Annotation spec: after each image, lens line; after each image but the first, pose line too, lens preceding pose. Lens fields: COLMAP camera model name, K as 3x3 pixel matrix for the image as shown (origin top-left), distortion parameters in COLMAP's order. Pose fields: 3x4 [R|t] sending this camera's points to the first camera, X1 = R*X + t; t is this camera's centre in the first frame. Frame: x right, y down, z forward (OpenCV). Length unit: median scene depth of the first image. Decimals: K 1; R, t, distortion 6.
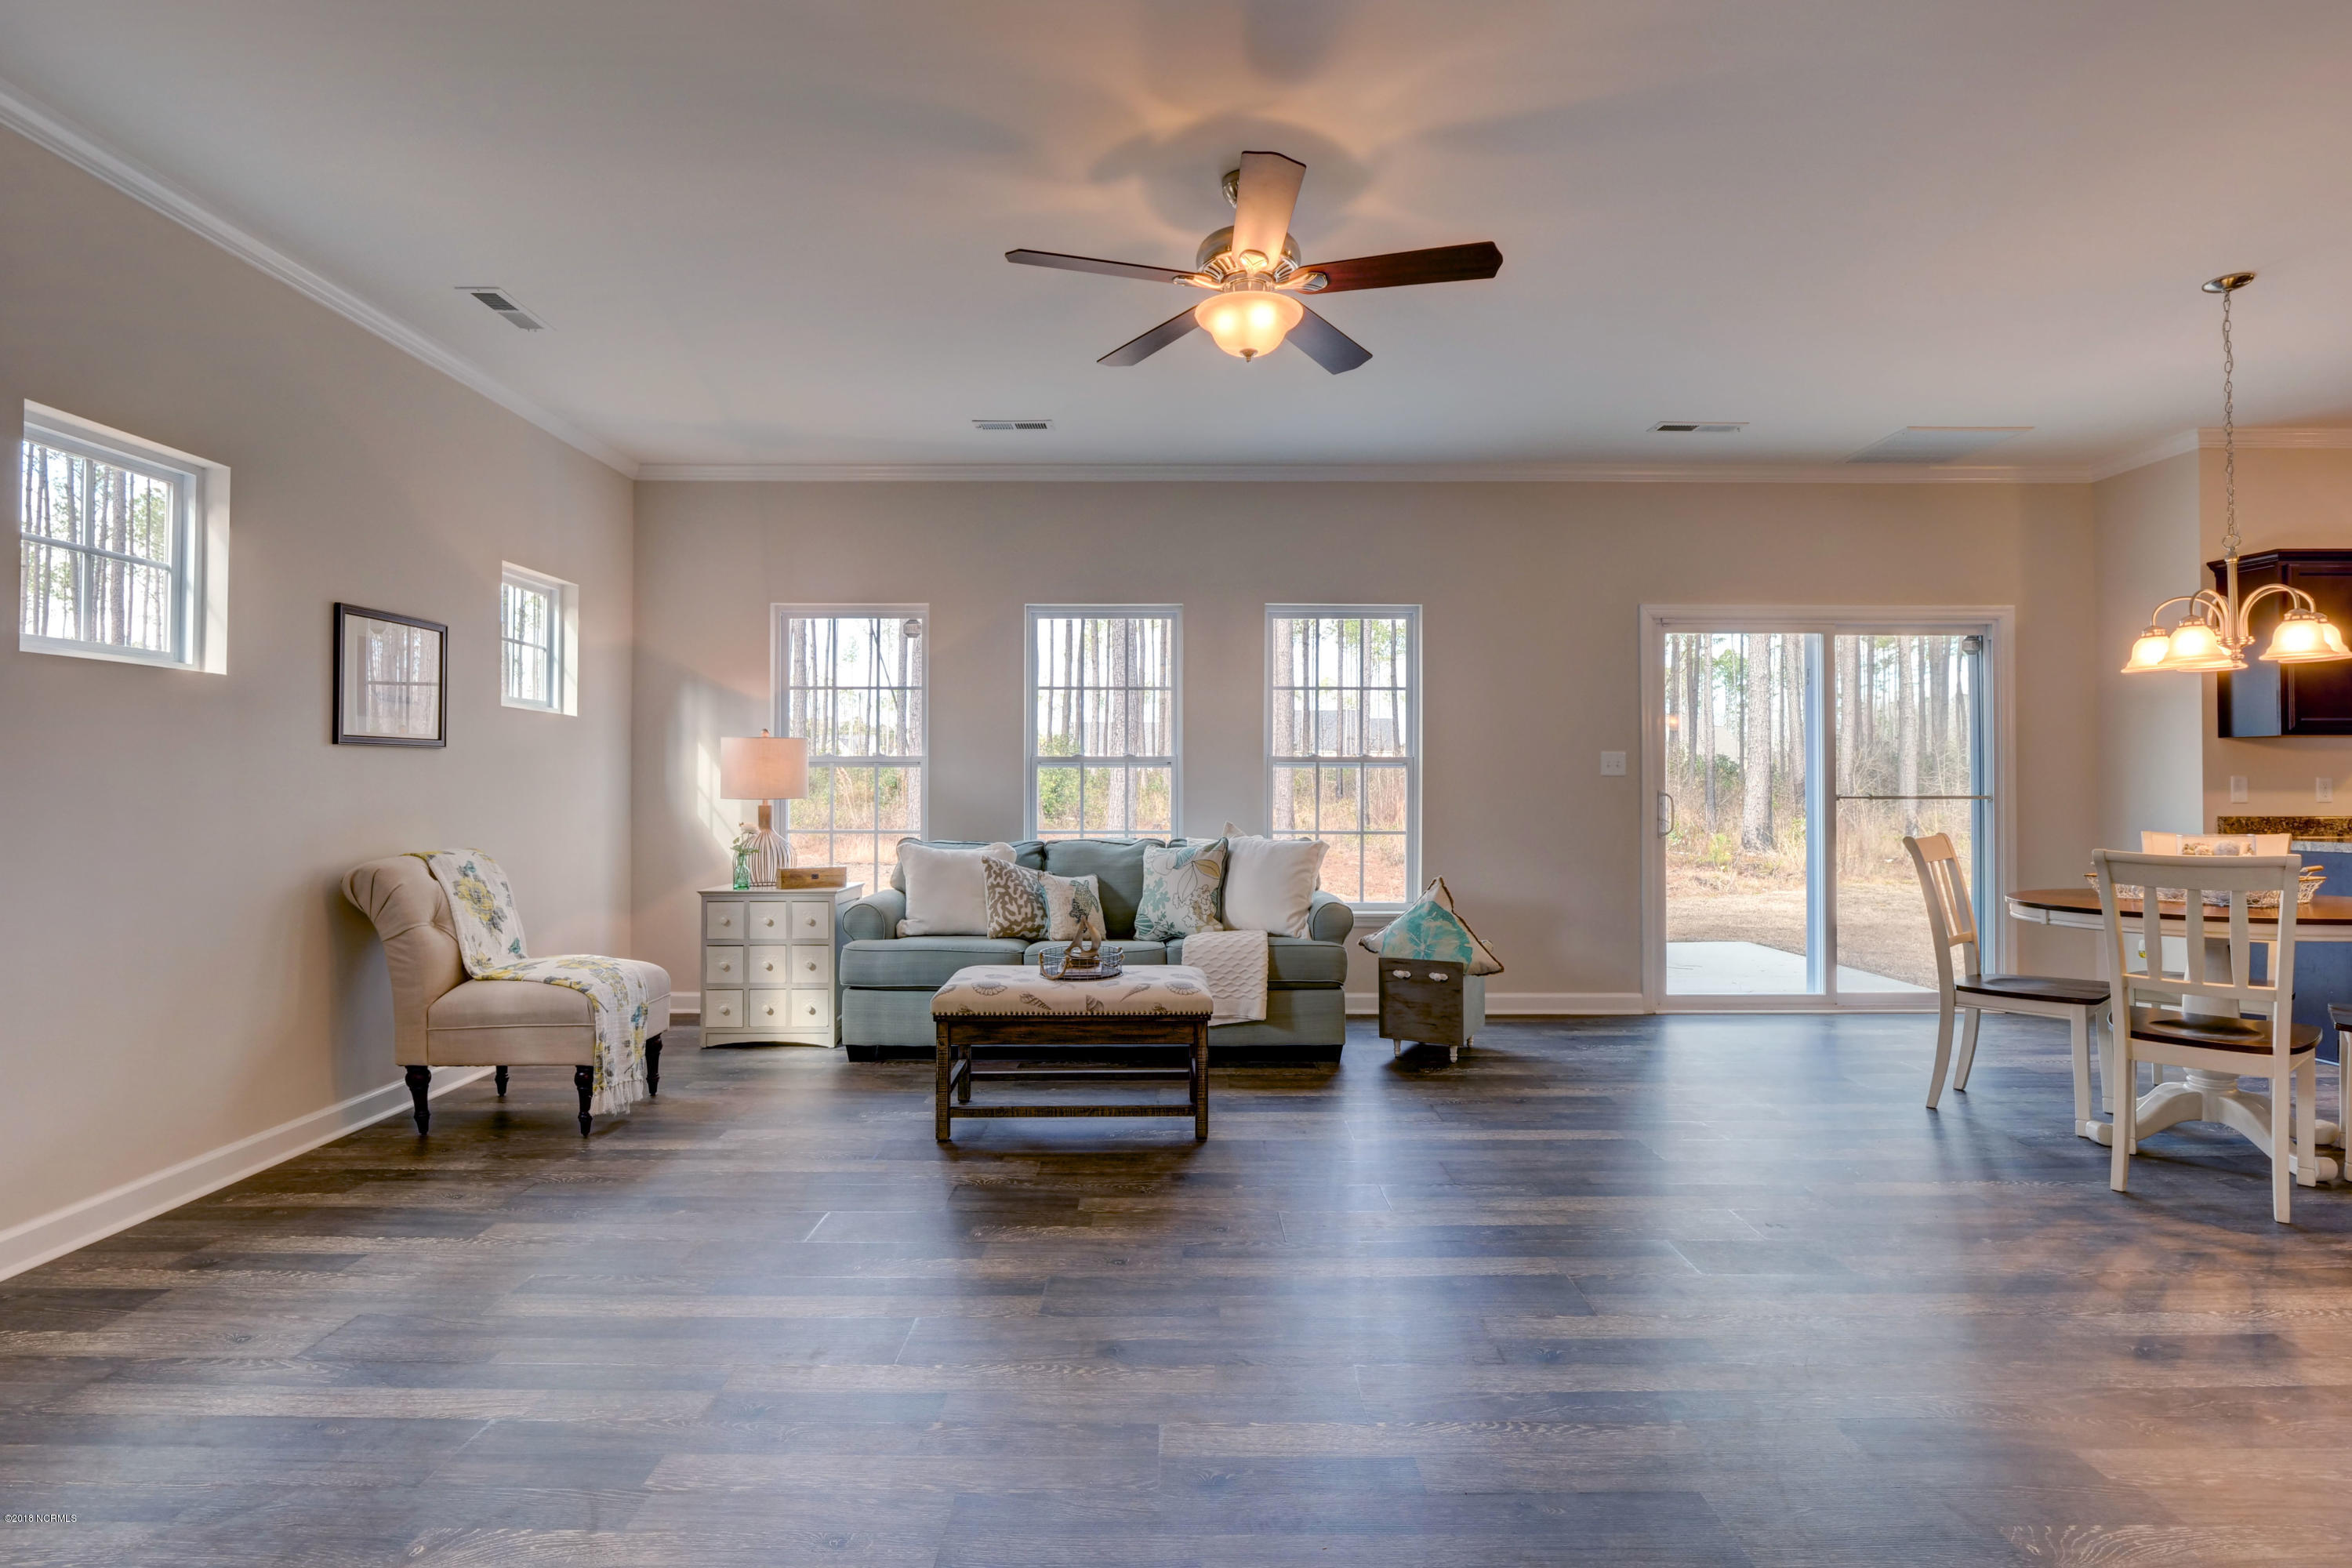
lens RADIAL K [[1142.4, 0, 1172.0], [0, 1142.4, 771.0], [0, 0, 1]] dist [-0.011765, -0.001541]
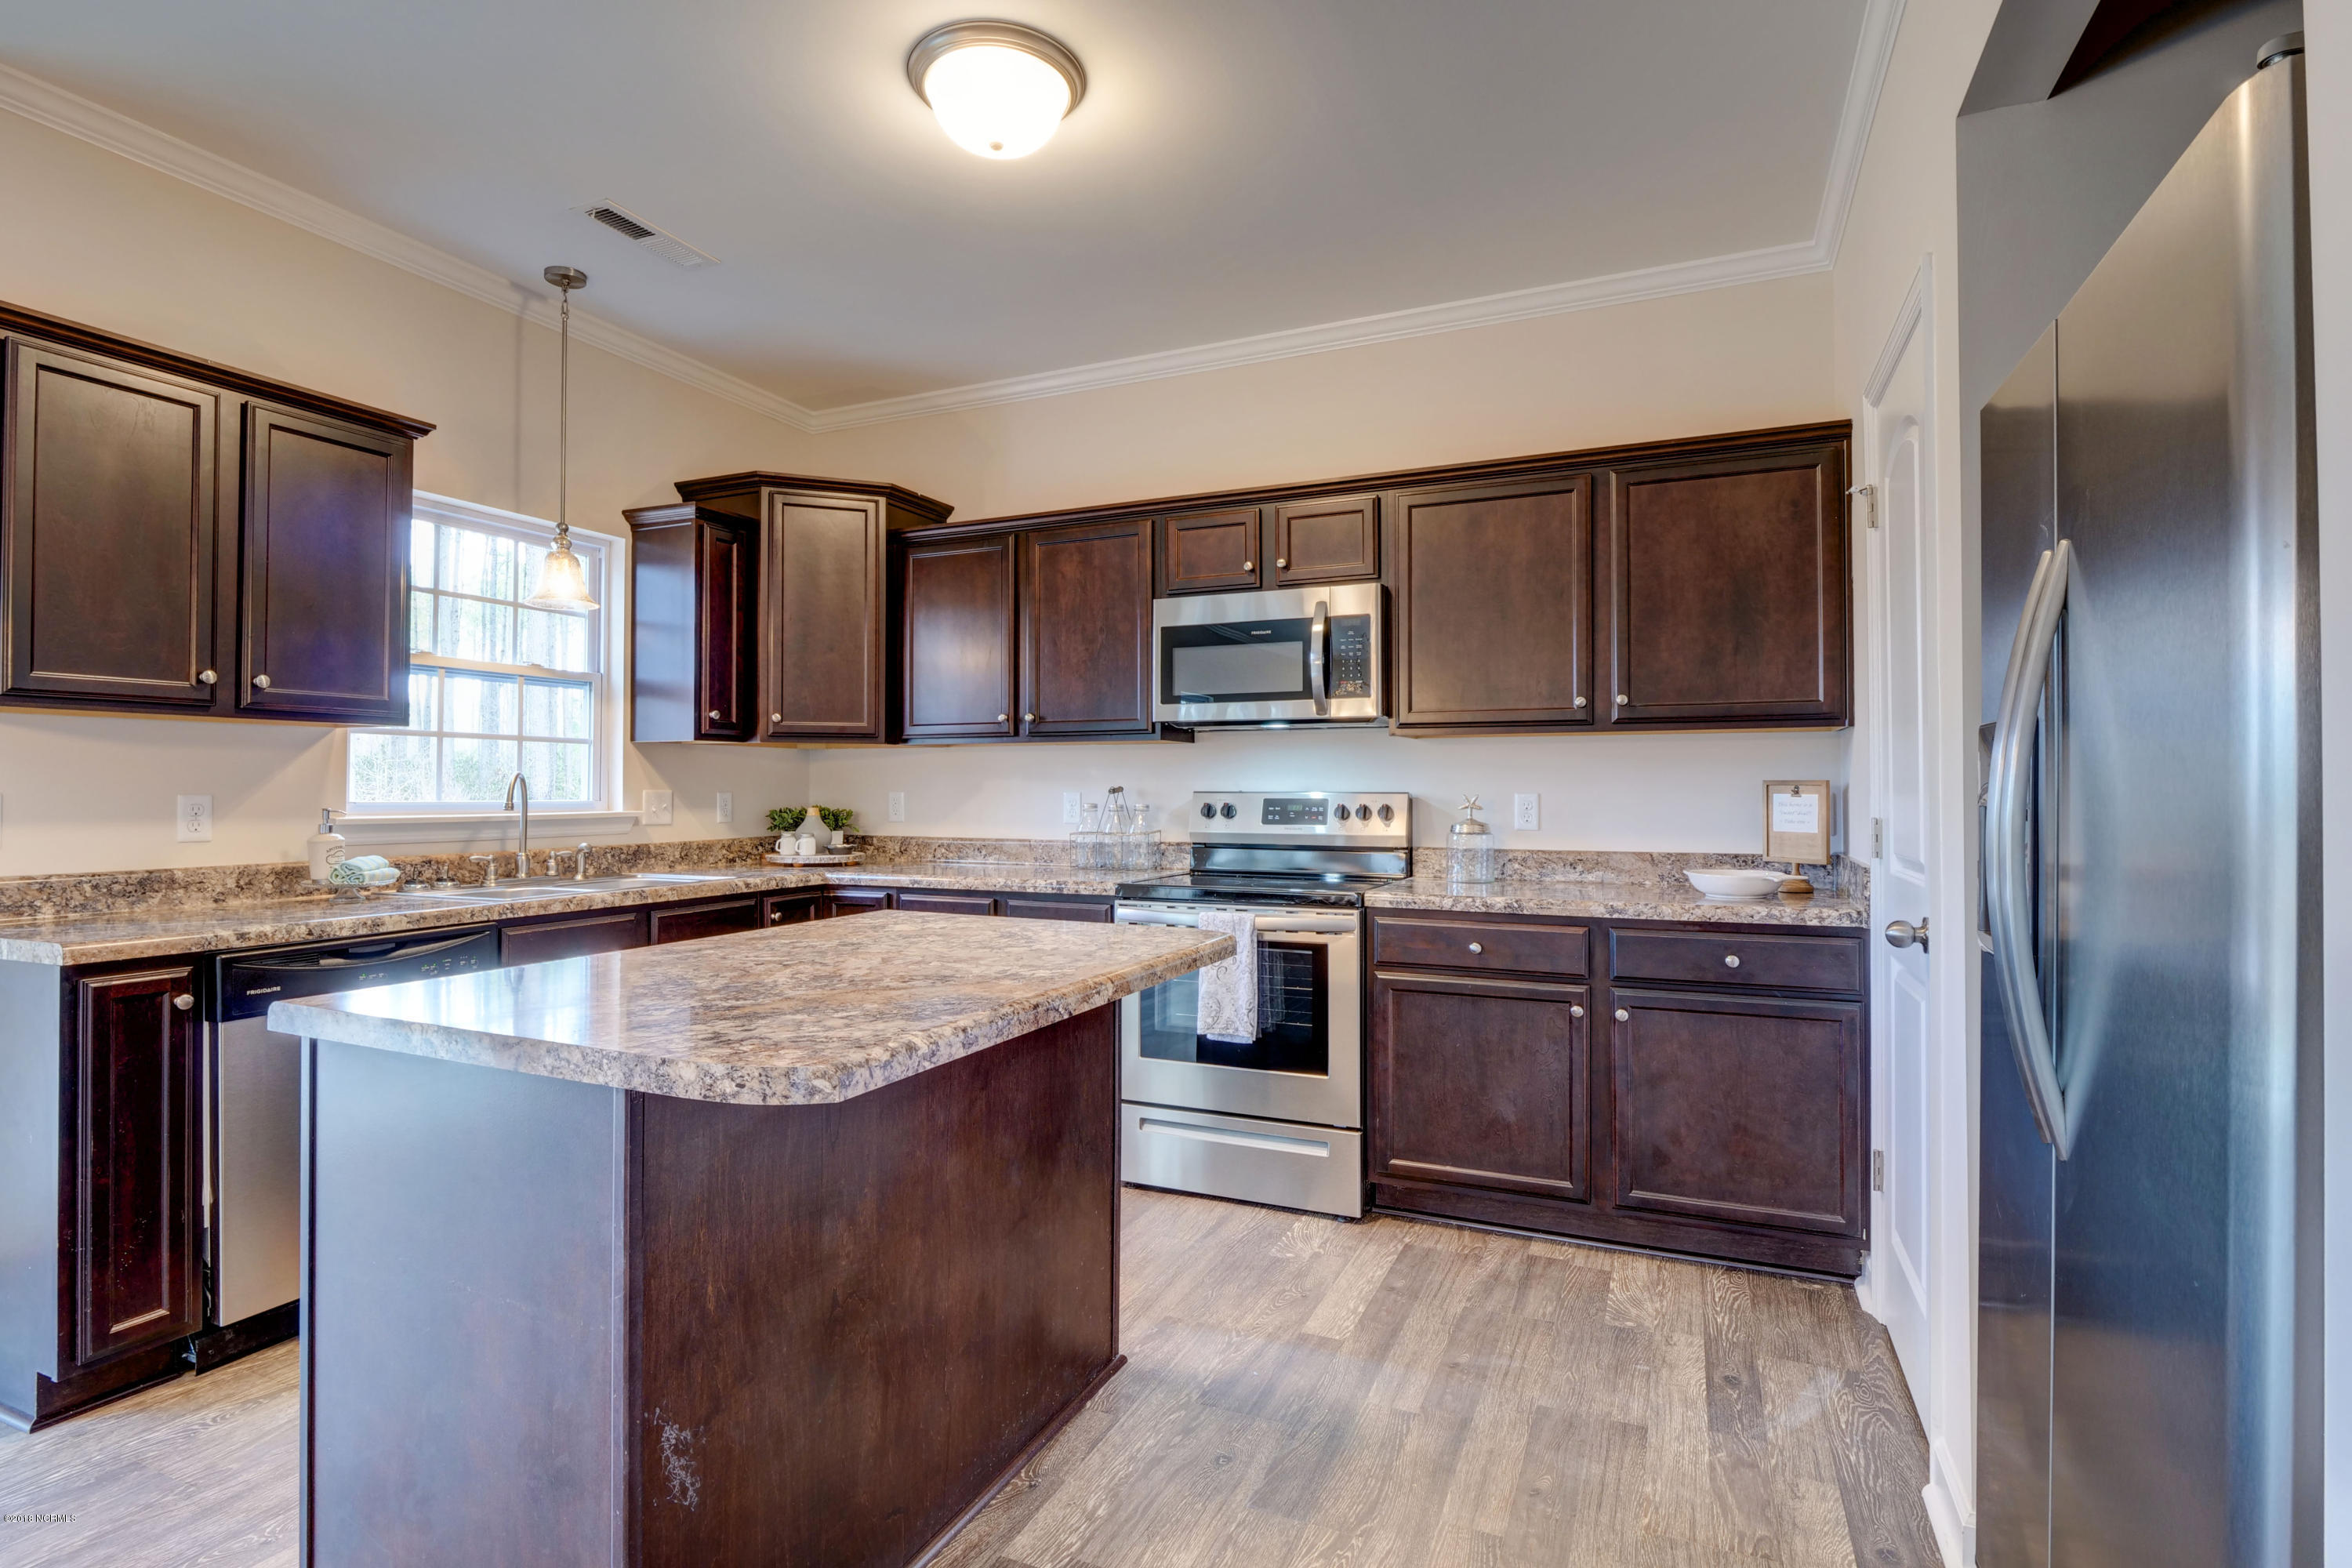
lens RADIAL K [[1142.4, 0, 1172.9], [0, 1142.4, 776.1], [0, 0, 1]] dist [-0.011765, -0.001541]
pose [[0.409144, 0.011356, 0.912399, 0.765692], [-0.011297, 0.999909, -0.007380, -0.005145], [-0.912400, -0.007288, 0.409235, 0.373259]]
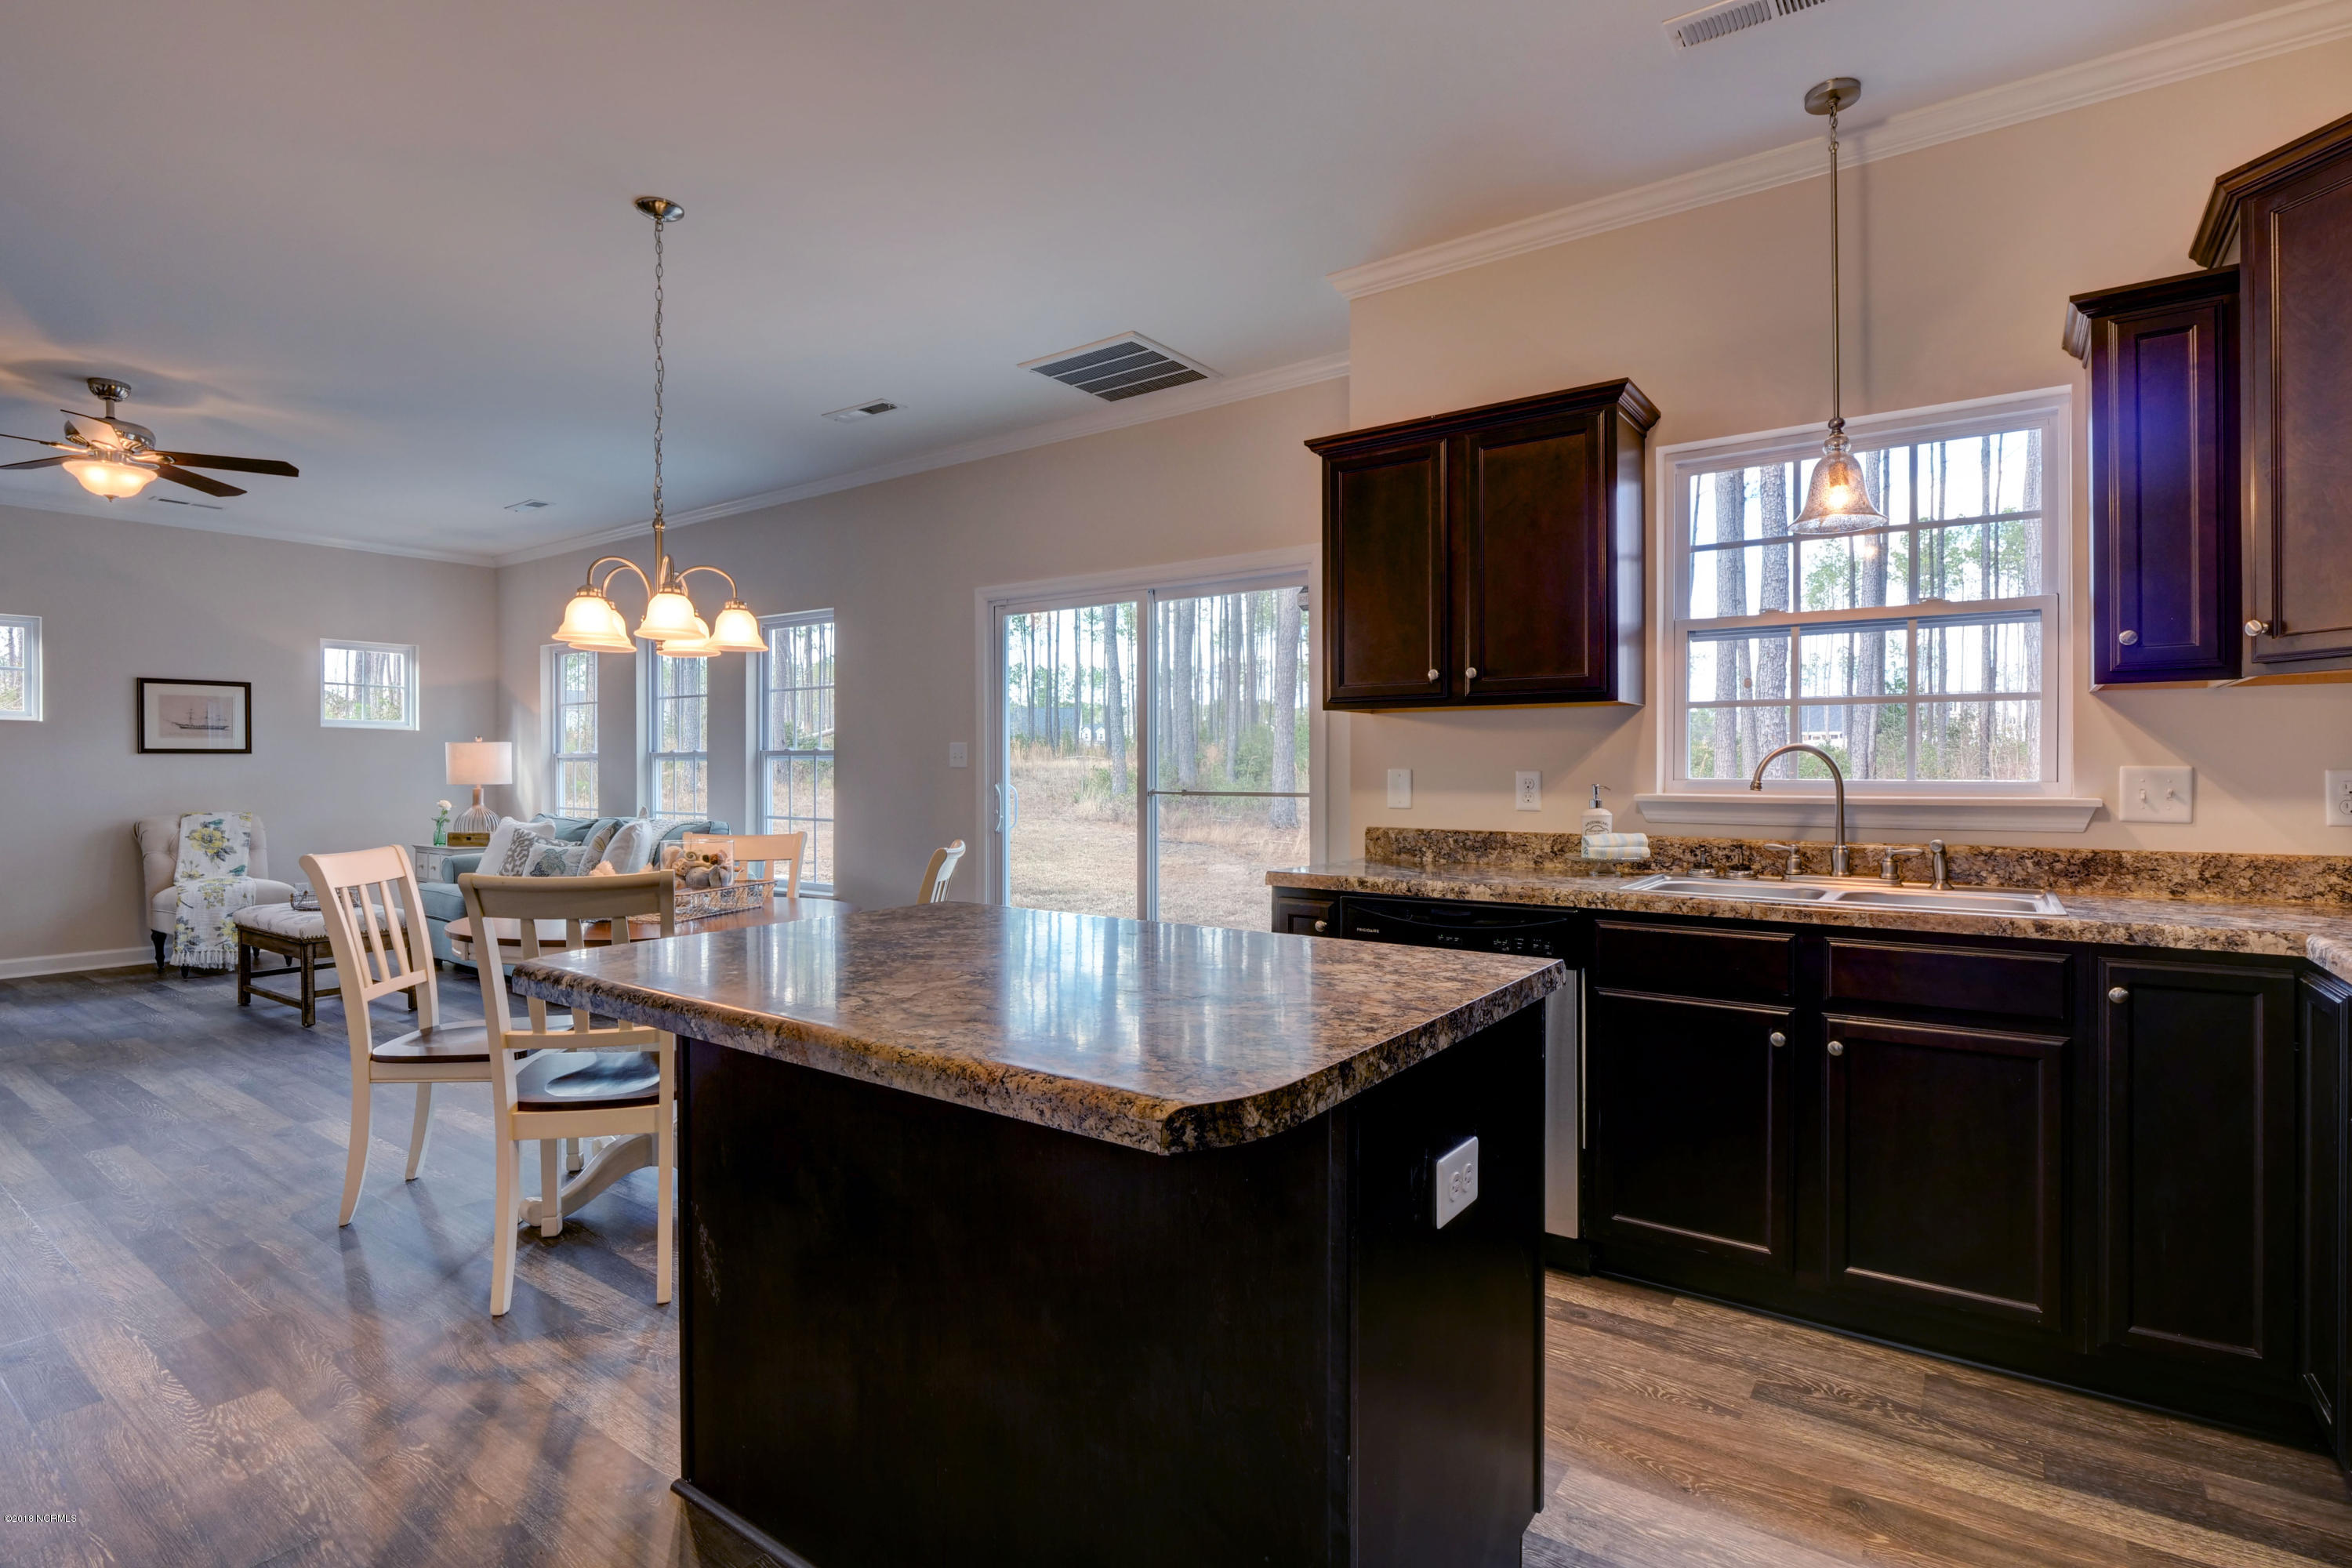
lens RADIAL K [[1142.4, 0, 1161.4], [0, 1142.4, 770.2], [0, 0, 1]] dist [-0.011765, -0.001541]
pose [[0.805127, 0.000613, -0.593101, 1.316846], [0.008005, 0.999897, 0.011901, -0.004474], [0.593048, -0.014329, 0.805040, 0.381925]]
